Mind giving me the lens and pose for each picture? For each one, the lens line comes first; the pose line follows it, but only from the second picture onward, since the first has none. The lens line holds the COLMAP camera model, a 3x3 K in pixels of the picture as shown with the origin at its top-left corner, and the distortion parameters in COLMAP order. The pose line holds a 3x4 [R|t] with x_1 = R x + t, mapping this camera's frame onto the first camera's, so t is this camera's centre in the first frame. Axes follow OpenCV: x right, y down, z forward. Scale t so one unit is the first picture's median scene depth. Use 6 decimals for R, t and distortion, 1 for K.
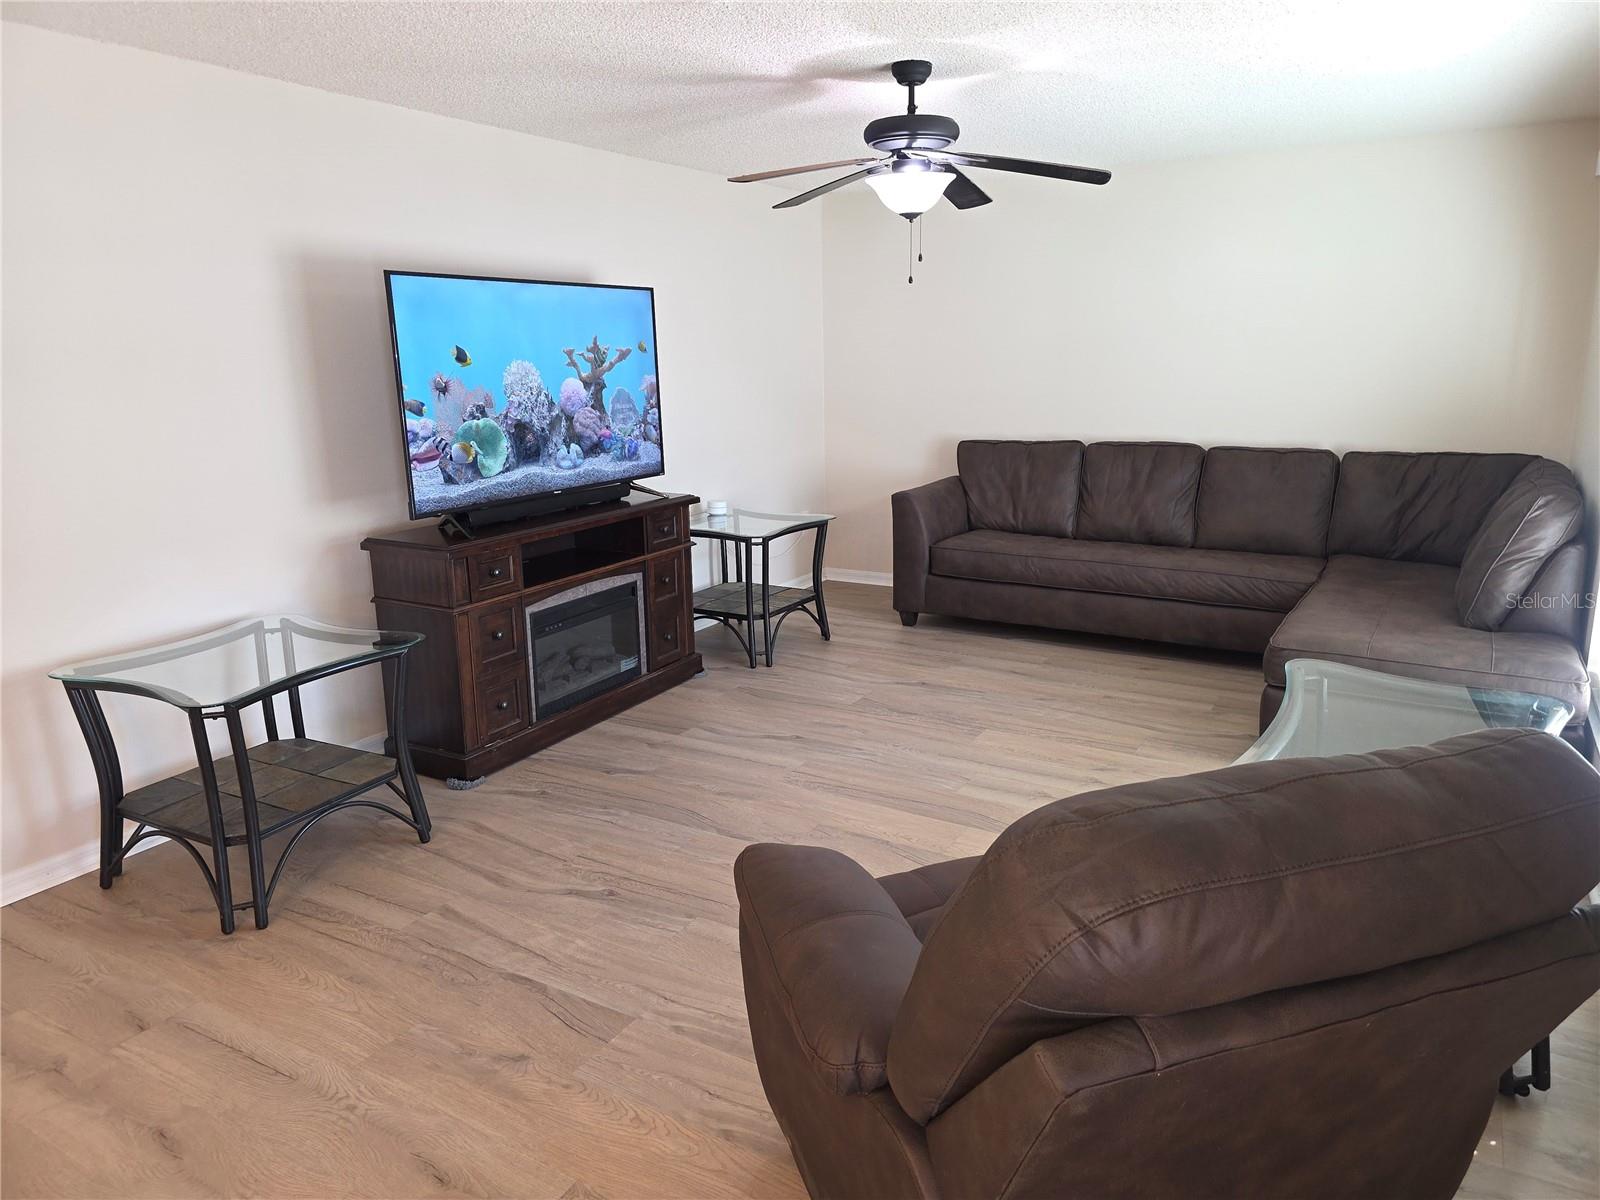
lens RADIAL K [[1076.0, 0, 804.6], [0, 1076.0, 598.9], [0, 0, 1]] dist [0.061800, -0.017700]
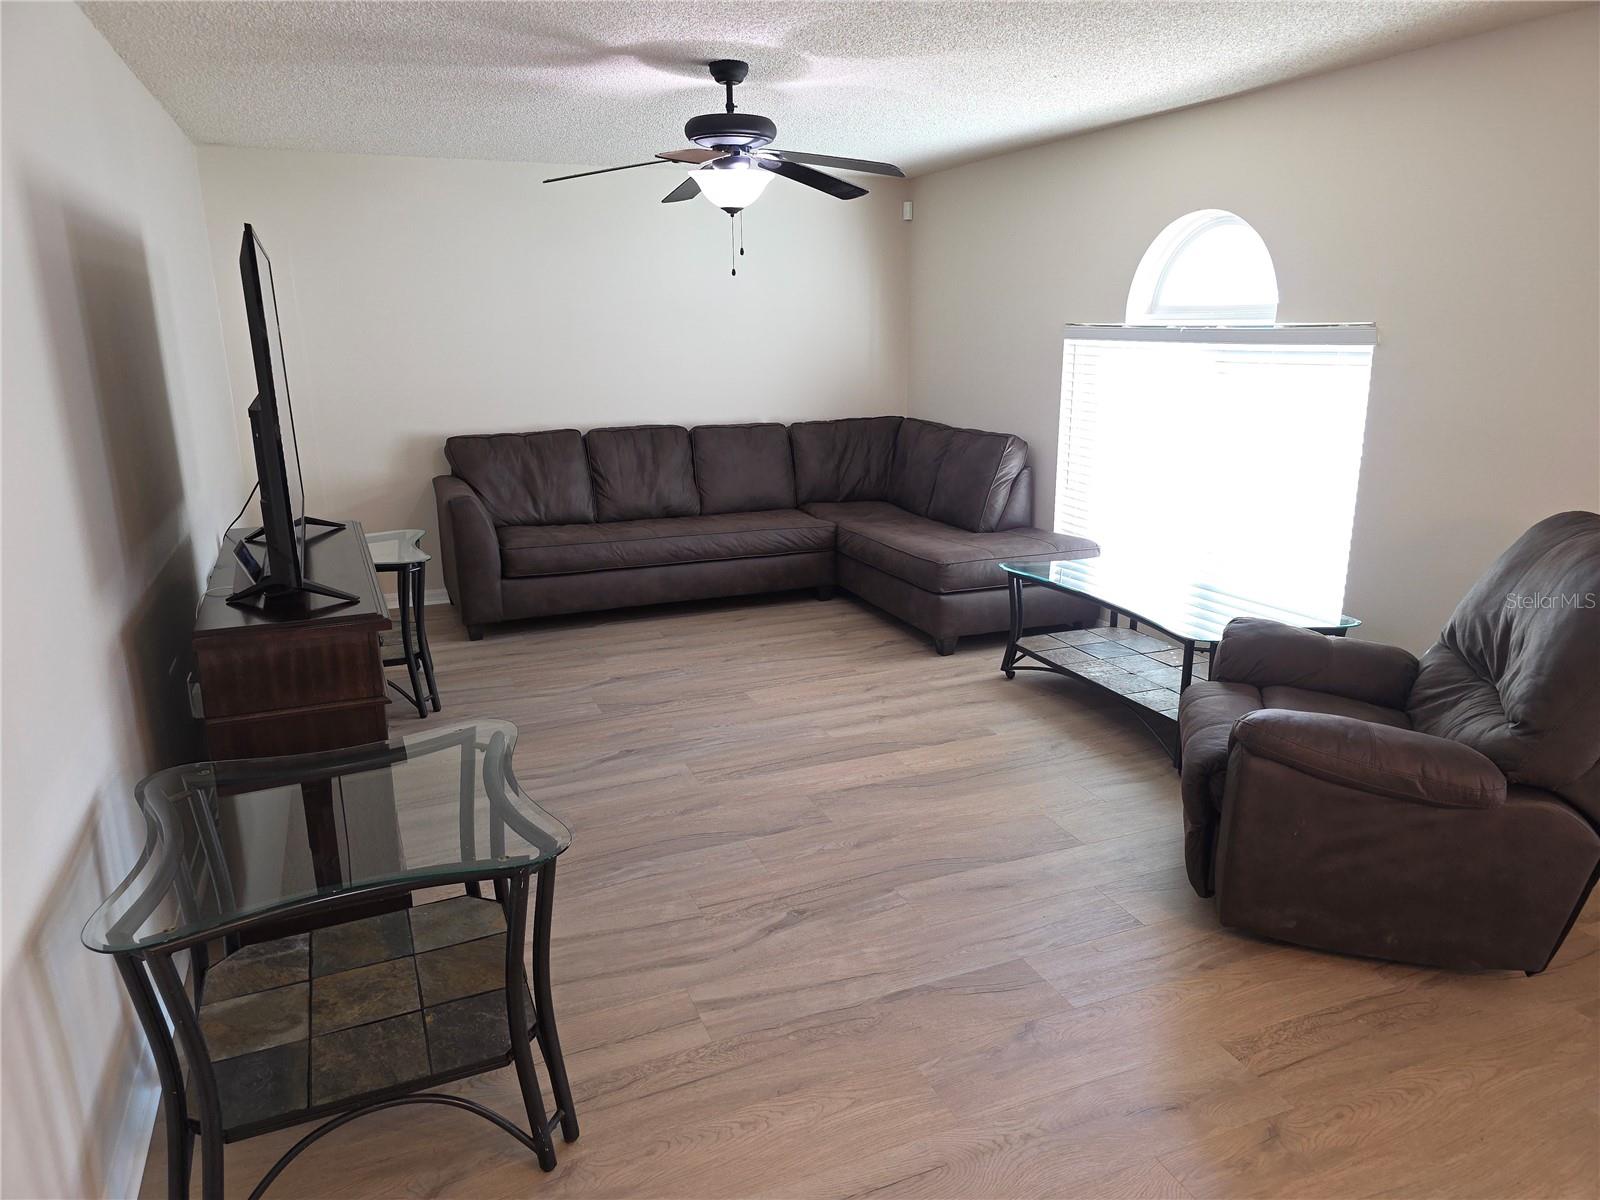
lens RADIAL K [[1076.0, 0, 809.1], [0, 1076.0, 602.1], [0, 0, 1]] dist [0.061800, -0.017700]
pose [[0.595639, -0.191479, 0.780096, -0.633828], [0.185789, 0.977679, 0.098118, -0.063082], [-0.781470, 0.086490, 0.617919, 0.281683]]
